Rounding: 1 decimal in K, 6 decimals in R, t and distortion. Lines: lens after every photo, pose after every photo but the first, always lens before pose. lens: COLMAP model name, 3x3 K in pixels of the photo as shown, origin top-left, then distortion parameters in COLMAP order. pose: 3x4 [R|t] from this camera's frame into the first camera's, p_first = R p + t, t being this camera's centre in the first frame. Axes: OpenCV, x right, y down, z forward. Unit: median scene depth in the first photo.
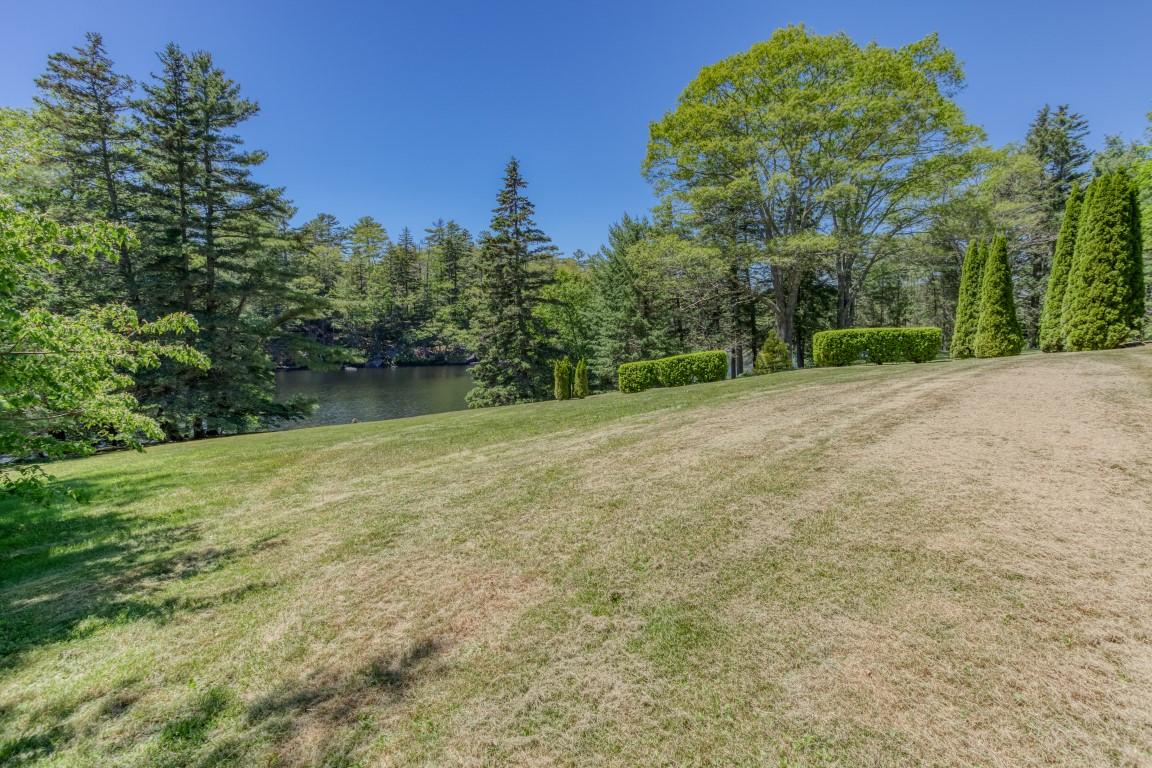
lens RADIAL K [[557.1, 0, 564.5], [0, 557.1, 379.4], [0, 0, 1]] dist [-0.028096, 0.016565]
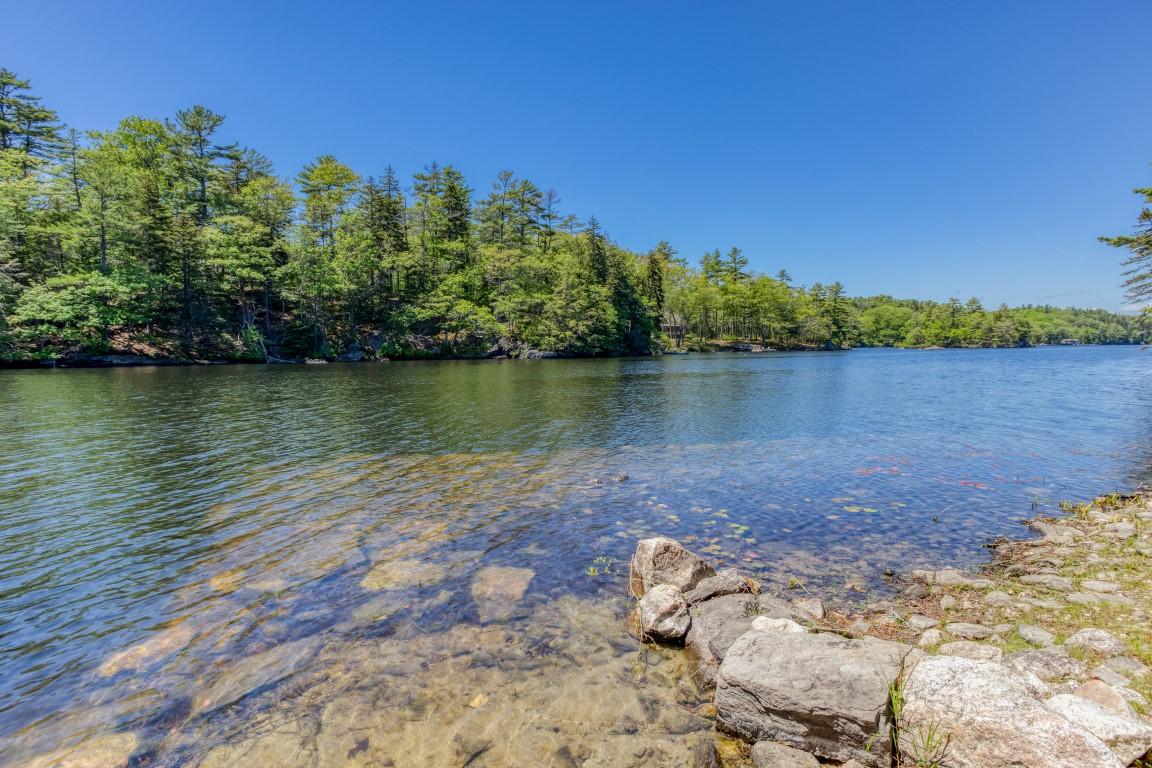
lens RADIAL K [[557.1, 0, 564.6], [0, 557.1, 379.7], [0, 0, 1]] dist [-0.028096, 0.016565]
pose [[0.996312, -0.011414, 0.085036, -0.140893], [0.012987, 0.999754, -0.017960, 0.011631], [-0.084811, 0.018998, 0.996216, 0.318717]]
